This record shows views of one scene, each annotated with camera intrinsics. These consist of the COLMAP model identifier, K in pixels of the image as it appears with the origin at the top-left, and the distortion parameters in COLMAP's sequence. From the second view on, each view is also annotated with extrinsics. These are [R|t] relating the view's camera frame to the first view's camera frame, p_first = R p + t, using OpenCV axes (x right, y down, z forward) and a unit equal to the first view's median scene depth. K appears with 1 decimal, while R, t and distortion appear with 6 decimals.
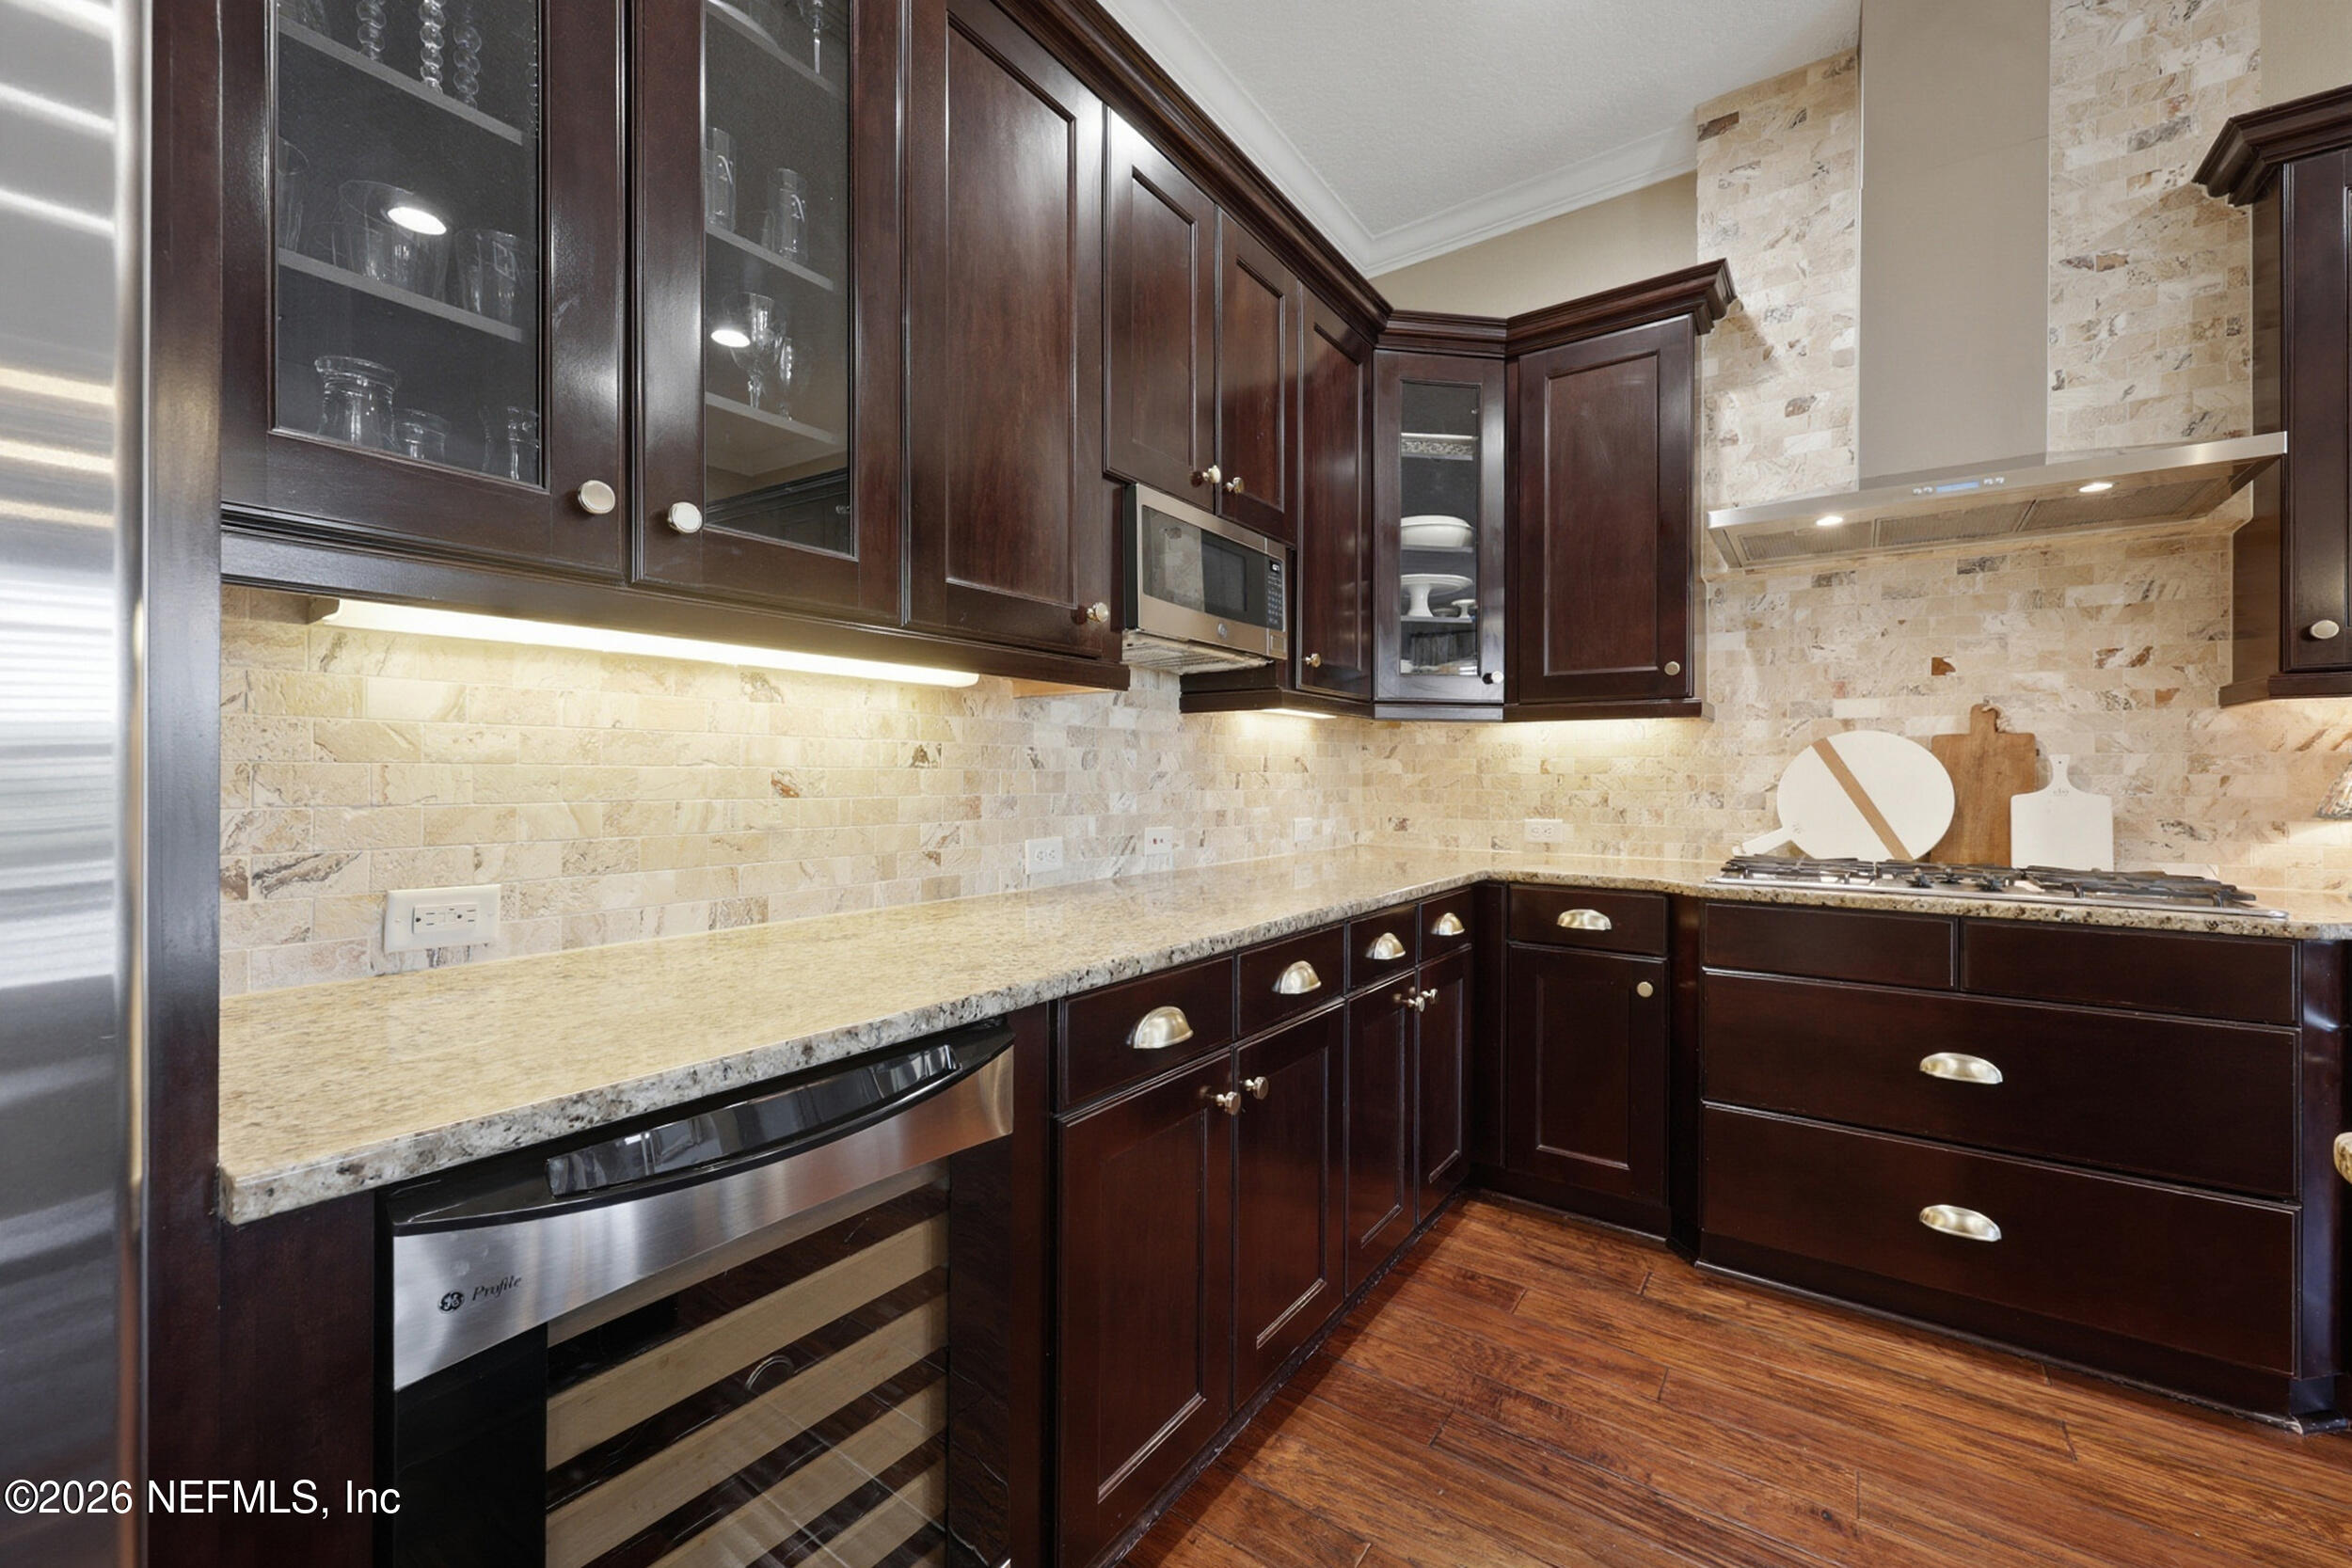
lens RADIAL K [[948.4, 0, 1156.6], [0, 948.4, 776.5], [0, 0, 1]] dist [-0.002318, 0.000229]
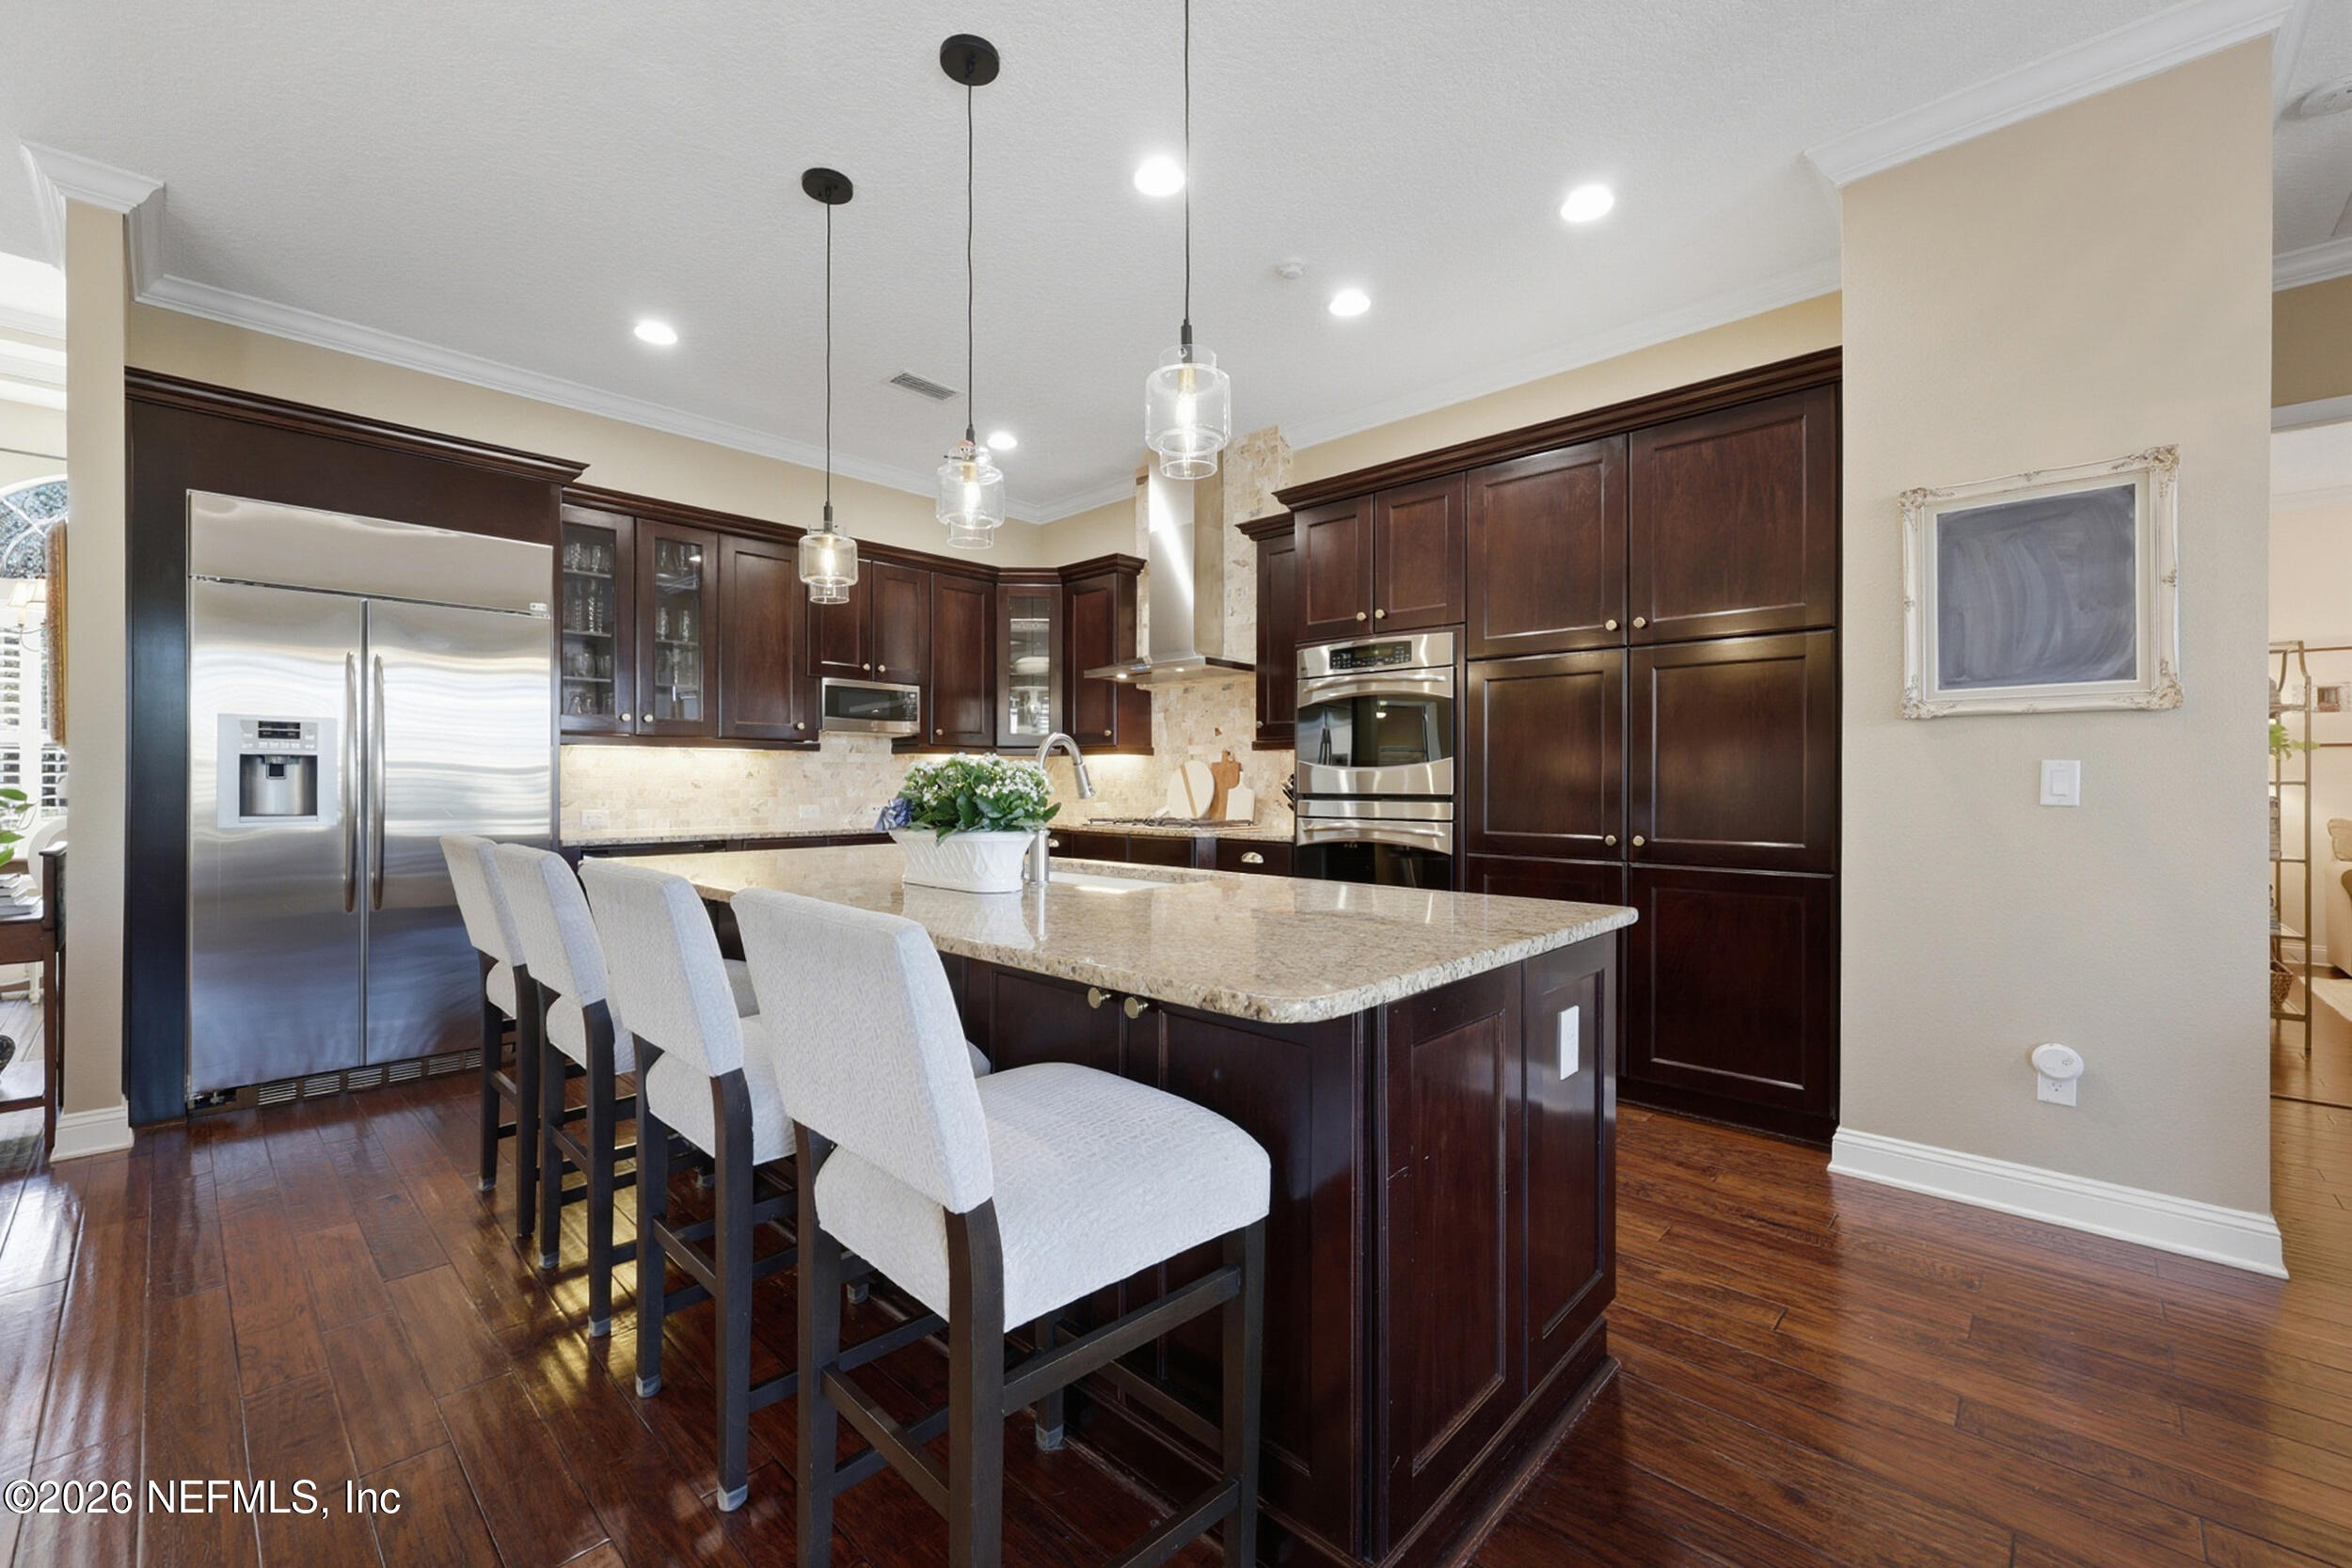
lens RADIAL K [[948.4, 0, 1165.4], [0, 948.4, 796.6], [0, 0, 1]] dist [-0.002318, 0.000229]
pose [[0.992347, 0.000561, -0.123478, 1.011292], [0.001078, 0.999912, 0.013205, 0.006697], [0.123475, -0.013237, 0.992259, -1.266457]]
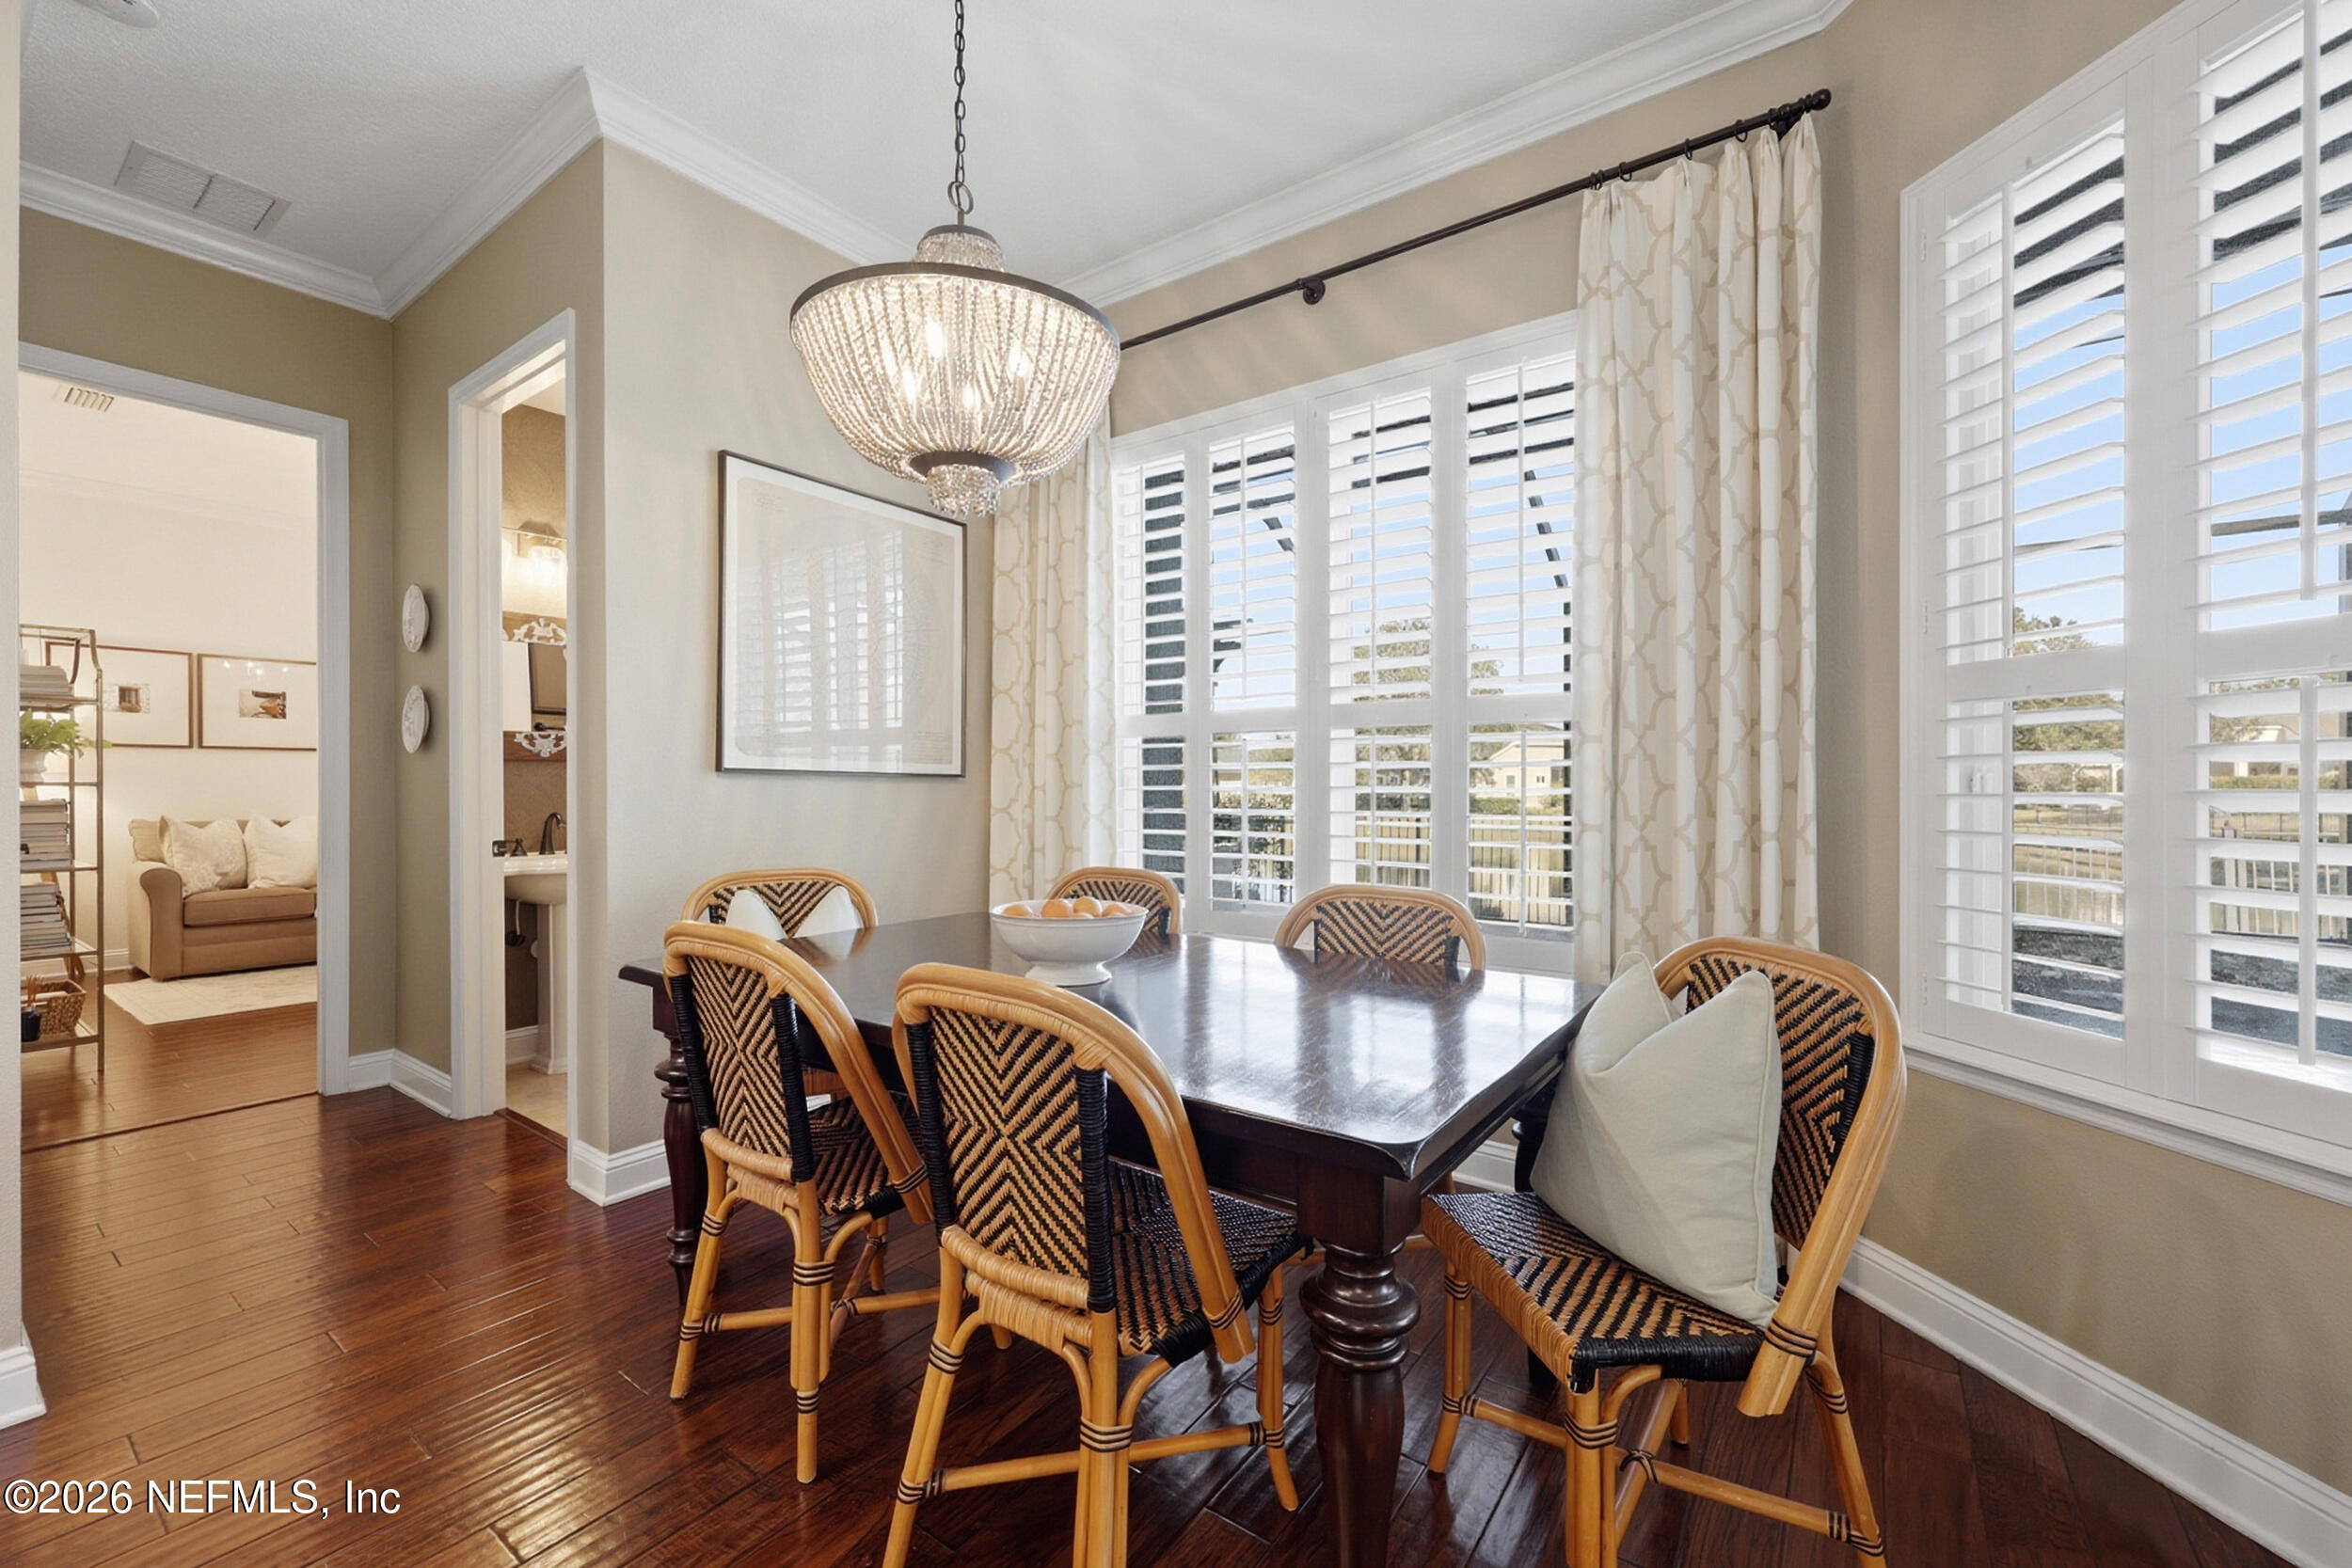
lens RADIAL K [[948.4, 0, 1176.9], [0, 948.4, 796.8], [0, 0, 1]] dist [-0.002318, 0.000229]
pose [[-0.021729, -0.019584, 0.999572, 1.265774], [0.003367, 0.999801, 0.019662, 0.003483], [-0.999758, 0.003793, -0.021659, -1.065736]]
